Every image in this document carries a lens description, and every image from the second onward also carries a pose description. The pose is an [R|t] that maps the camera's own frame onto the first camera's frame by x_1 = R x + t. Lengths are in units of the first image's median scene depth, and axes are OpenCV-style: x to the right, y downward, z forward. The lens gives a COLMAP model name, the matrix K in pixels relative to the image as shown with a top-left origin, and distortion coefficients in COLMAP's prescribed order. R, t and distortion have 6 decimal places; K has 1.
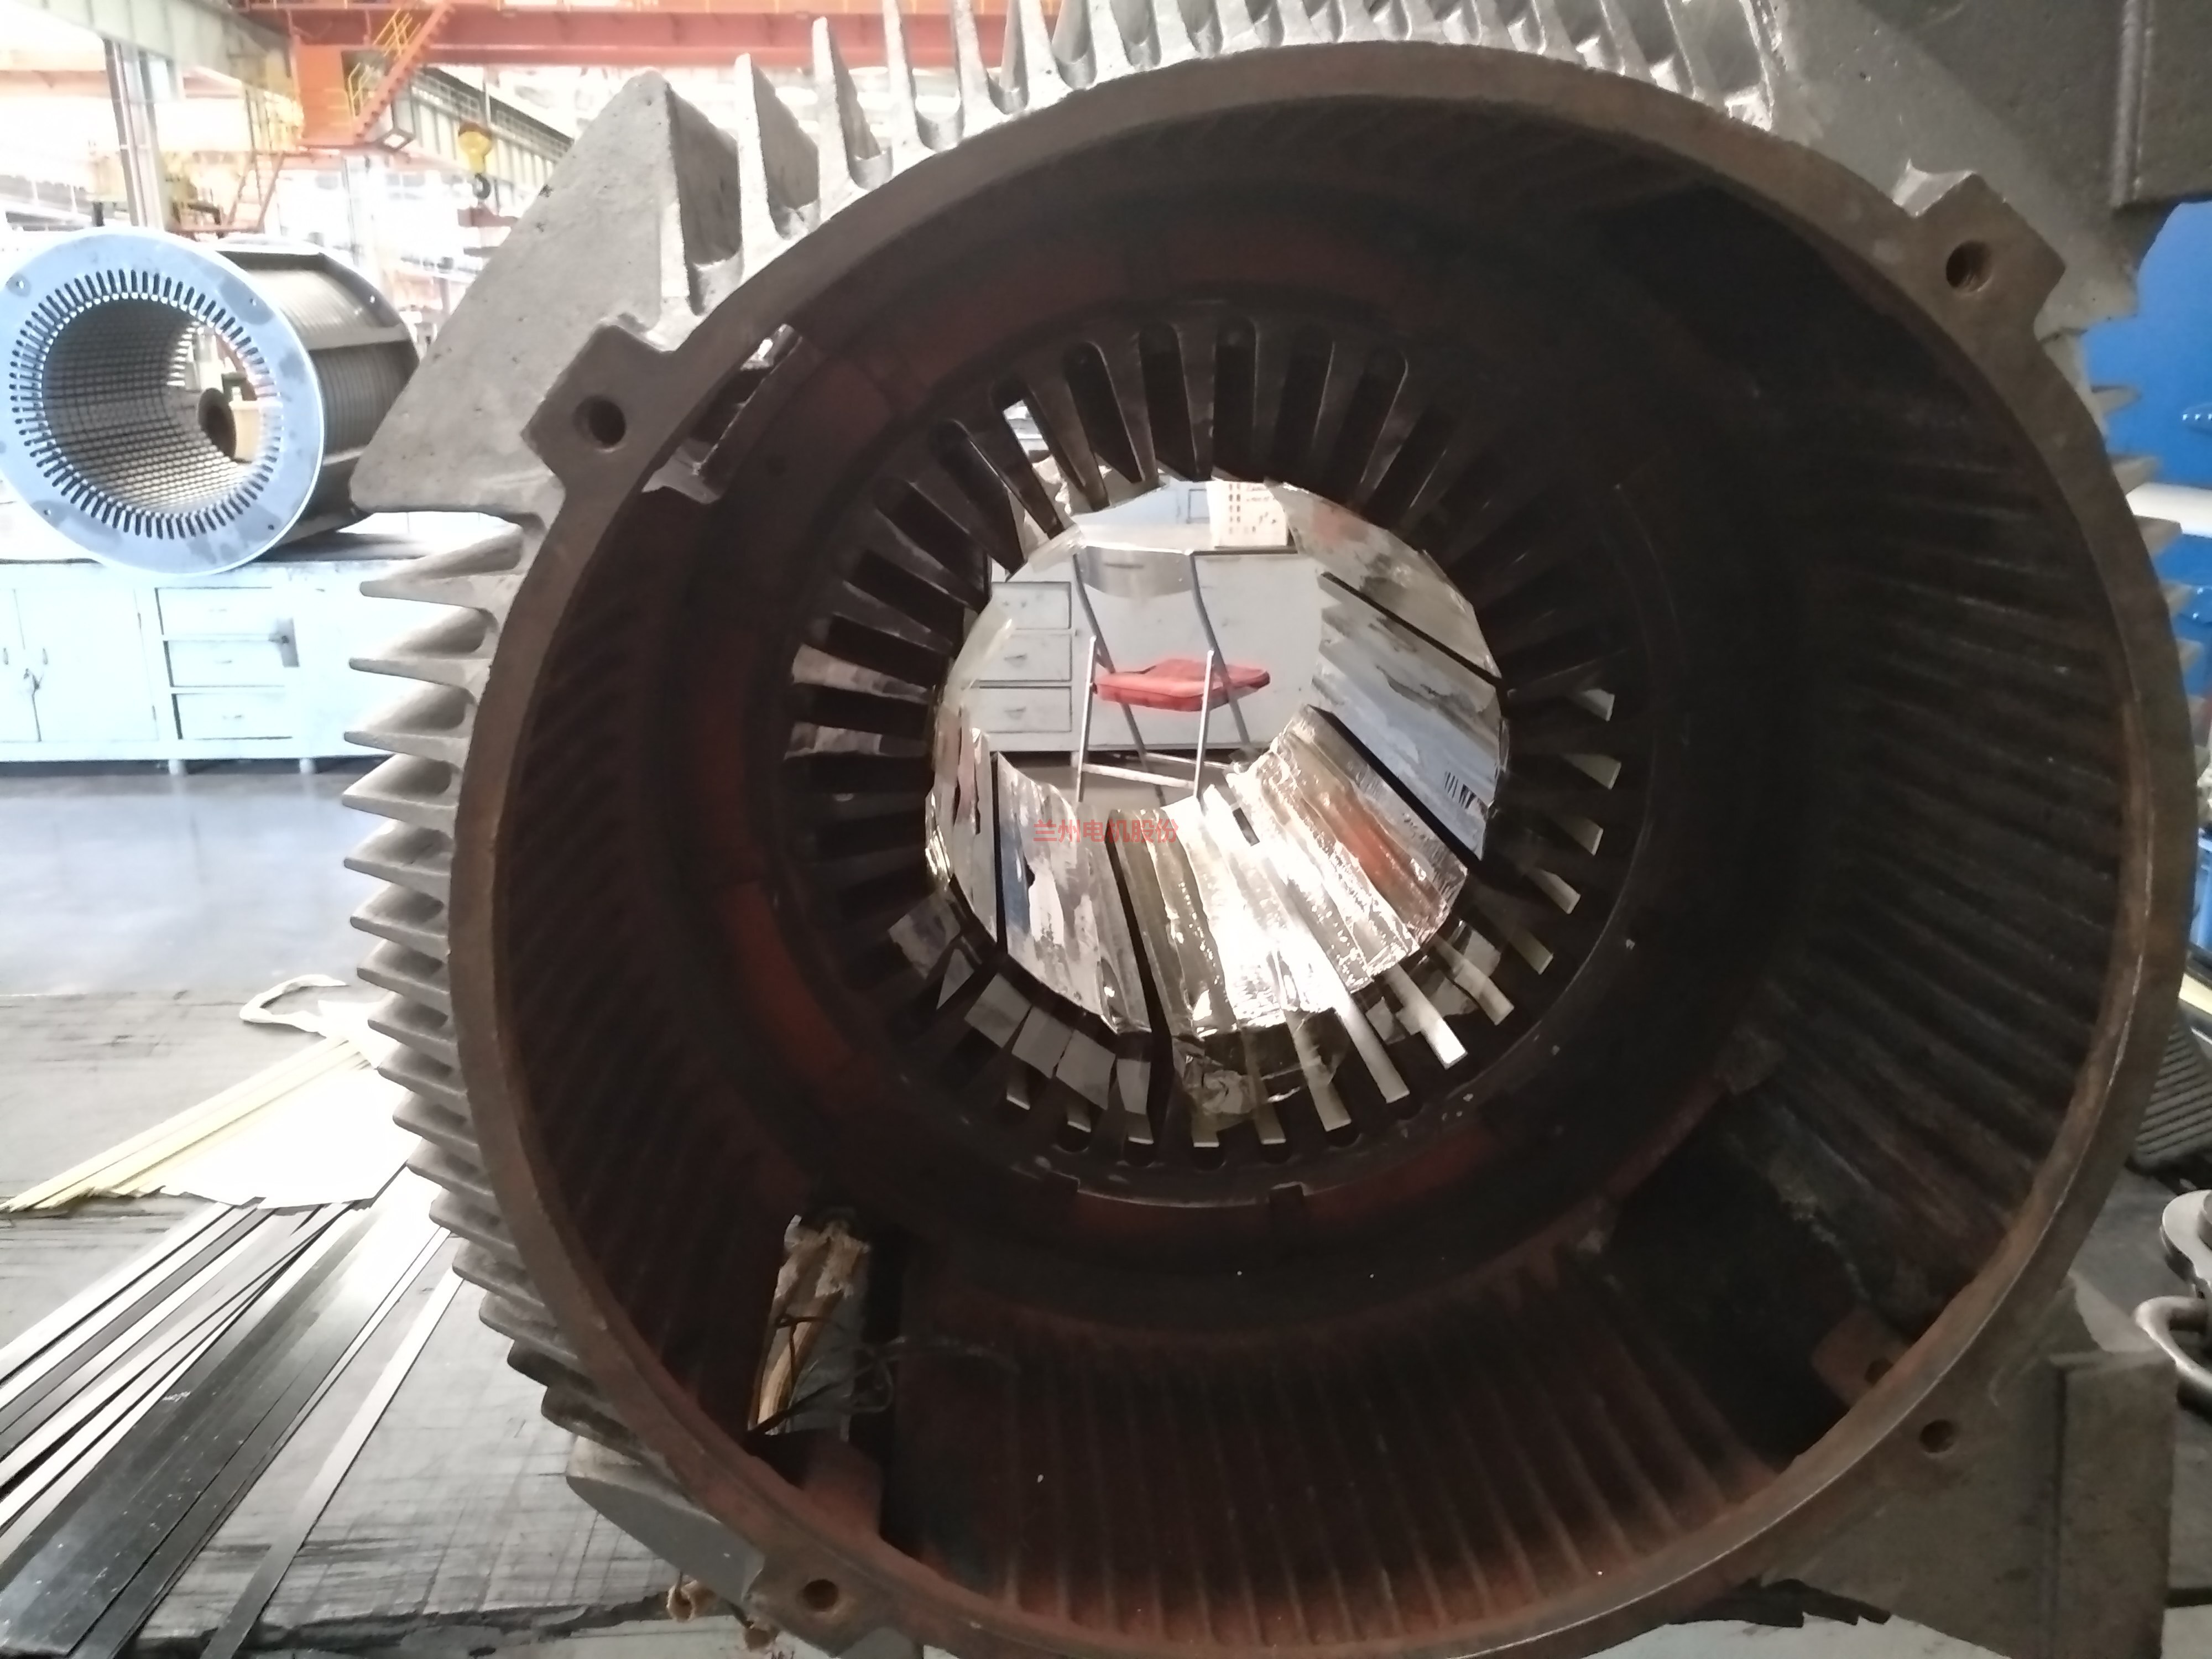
lens RADIAL K [[1735.1, 0, 1112.4], [0, 1735.1, 837.0], [0, 0, 1]] dist [0.009837, 0.011015]
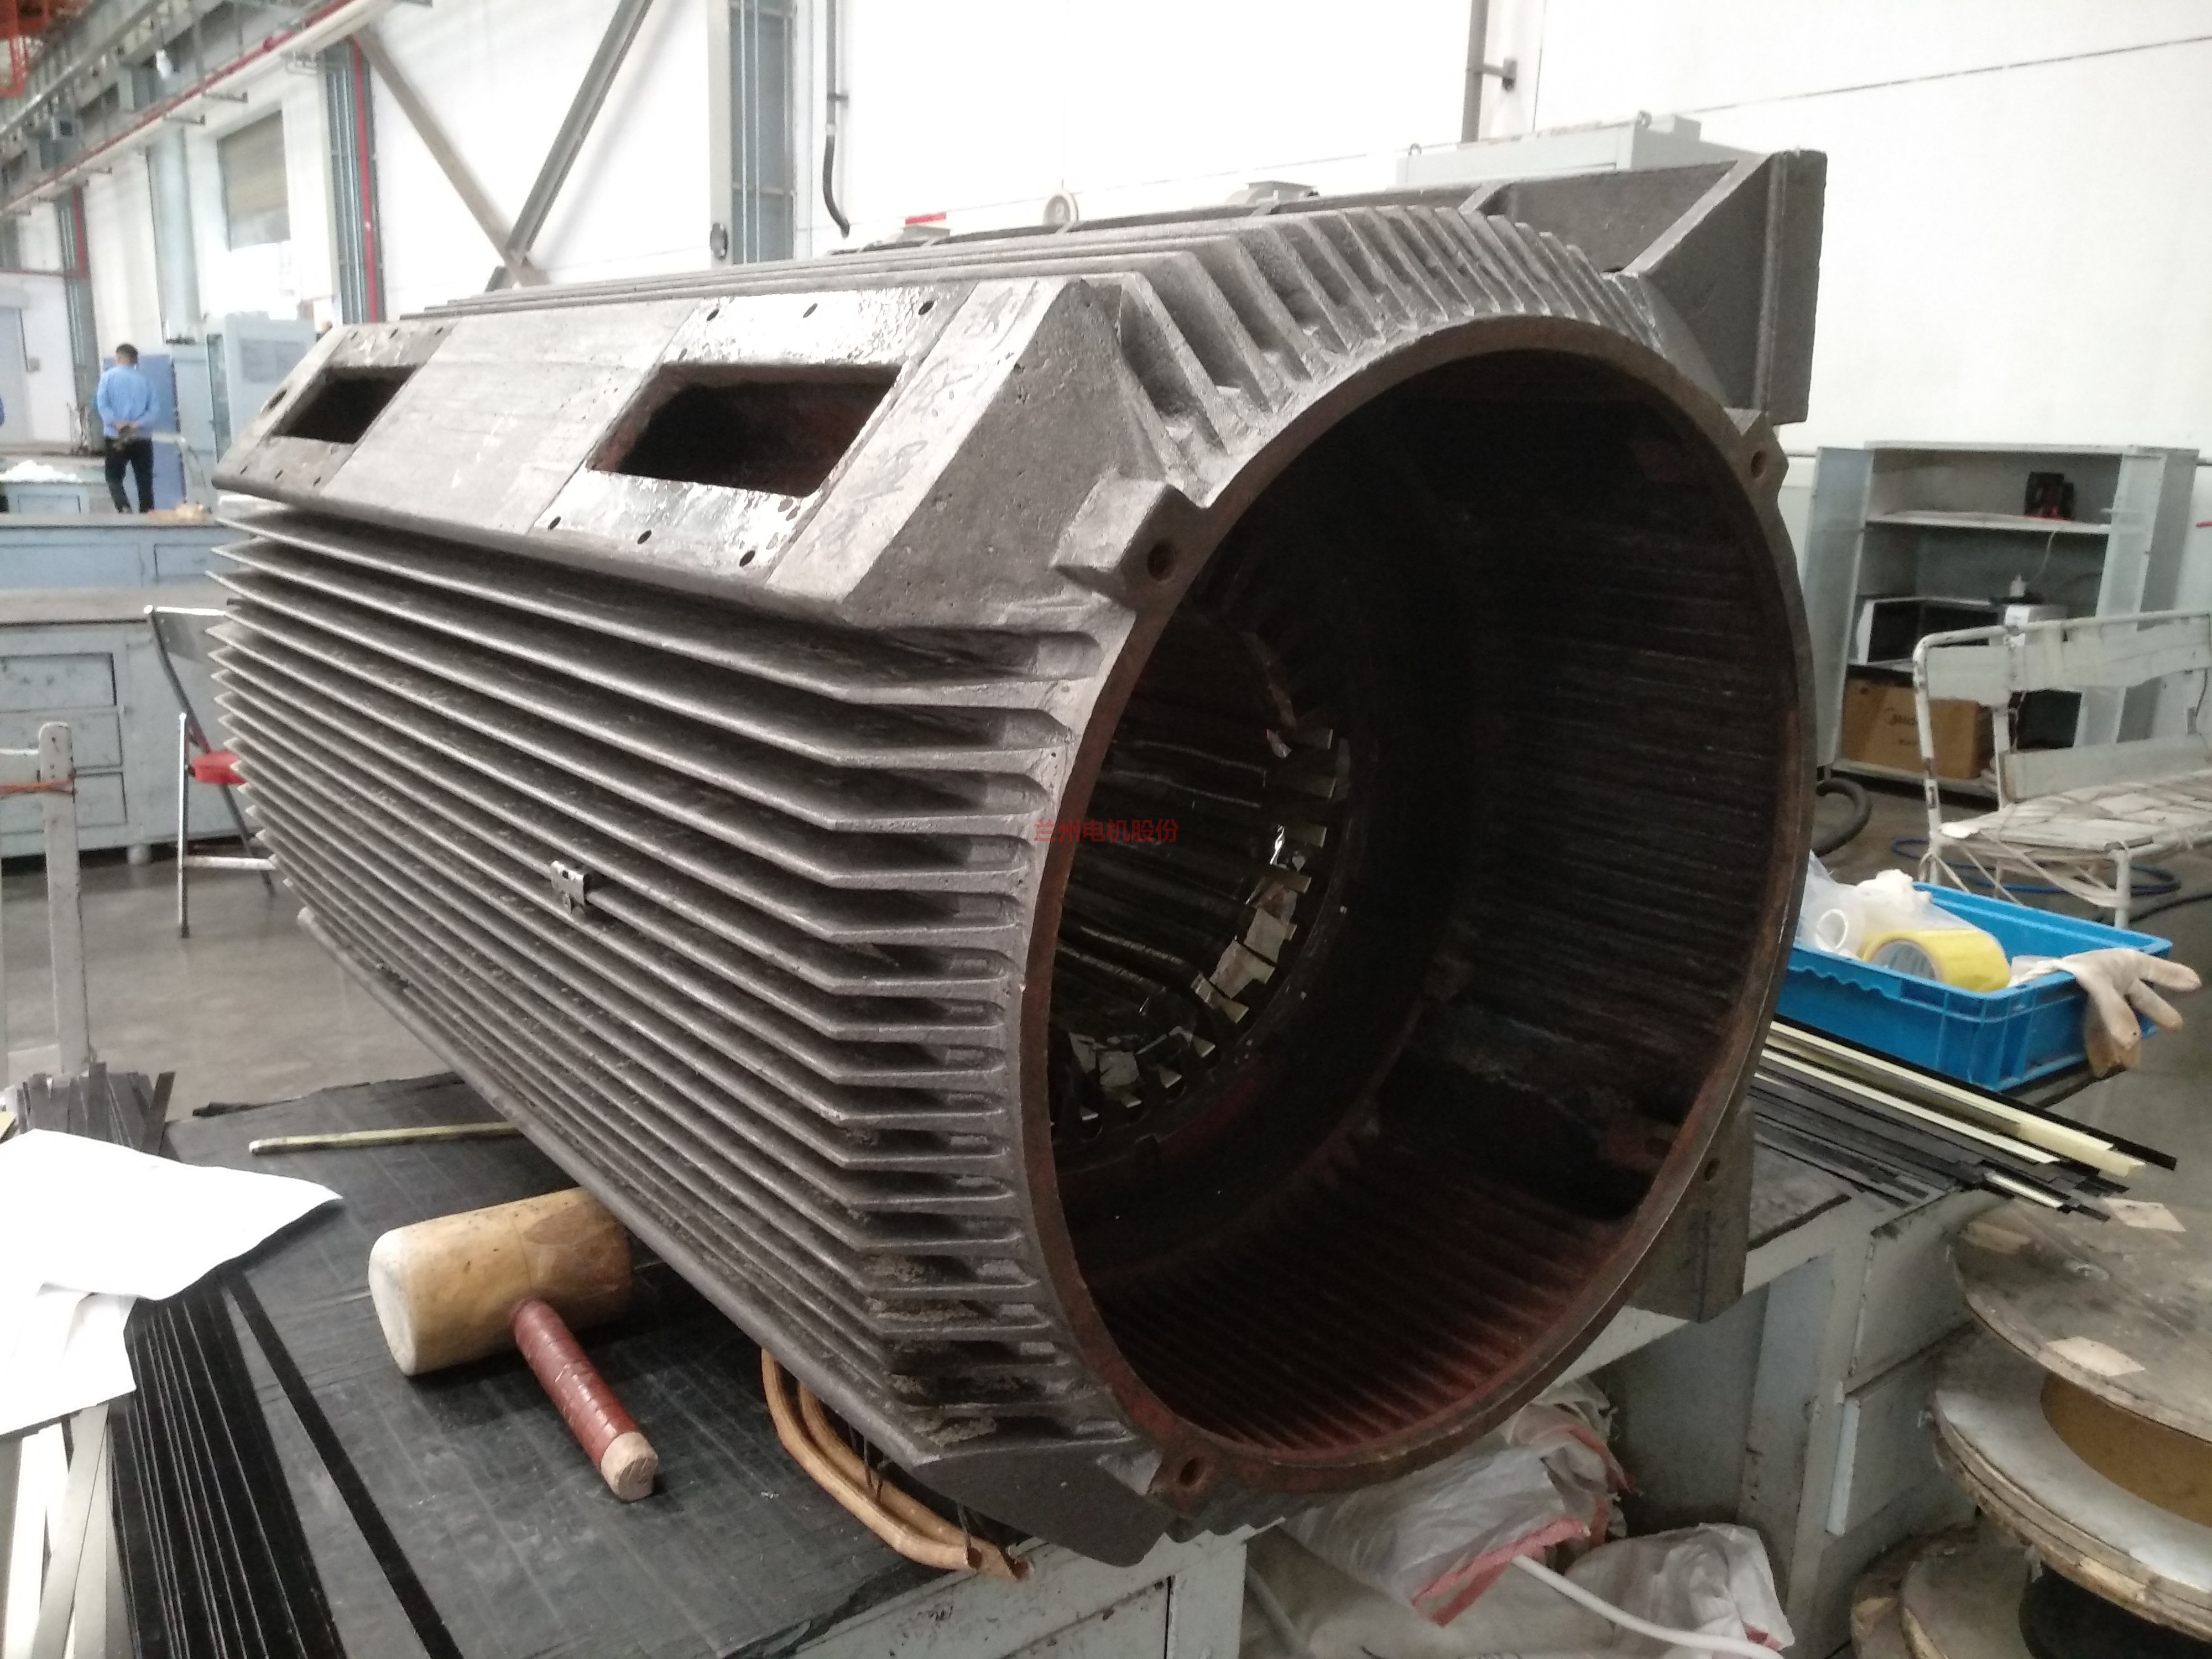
lens RADIAL K [[1735.1, 0, 1099.7], [0, 1735.1, 830.2], [0, 0, 1]] dist [0.009837, 0.011015]
pose [[0.820425, -0.093562, 0.564047, -0.645522], [0.111303, 0.993782, 0.002950, -0.026977], [-0.560816, 0.060360, 0.825737, -0.022099]]
